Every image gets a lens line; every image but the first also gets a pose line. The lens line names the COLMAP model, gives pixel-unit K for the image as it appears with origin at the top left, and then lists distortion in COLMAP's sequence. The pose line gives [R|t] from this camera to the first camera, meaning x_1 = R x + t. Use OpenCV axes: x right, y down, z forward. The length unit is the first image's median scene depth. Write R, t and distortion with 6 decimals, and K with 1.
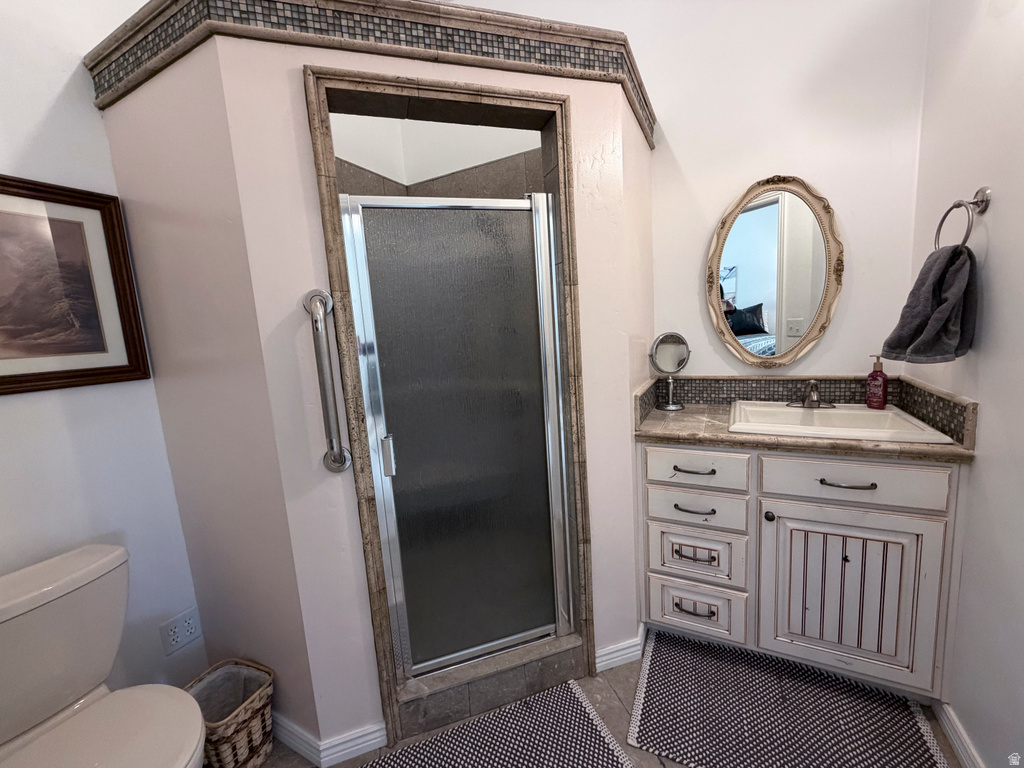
lens RADIAL K [[408.5, 0, 508.3], [0, 408.5, 383.5], [0, 0, 1]] dist [-0.000148, -0.000780]
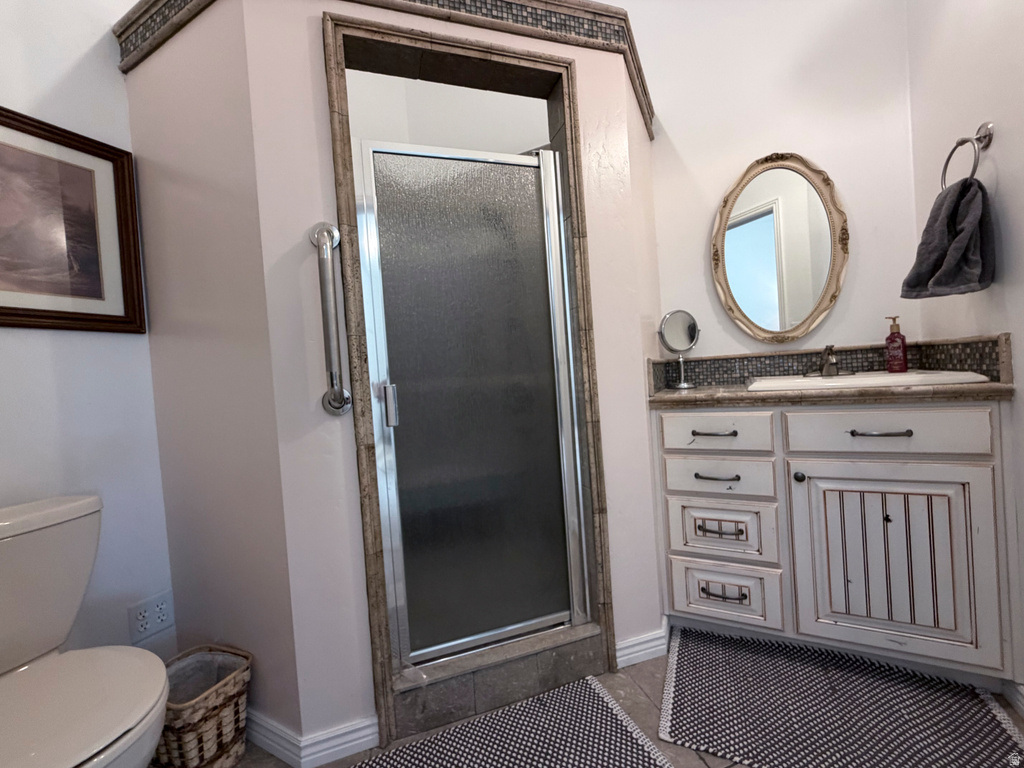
lens RADIAL K [[408.5, 0, 508.3], [0, 408.5, 383.5], [0, 0, 1]] dist [-0.000148, -0.000780]
pose [[0.999990, -0.003103, 0.003208, -0.025676], [0.003462, 0.992936, -0.118602, 0.235795], [-0.002817, 0.118612, 0.992937, 0.057561]]
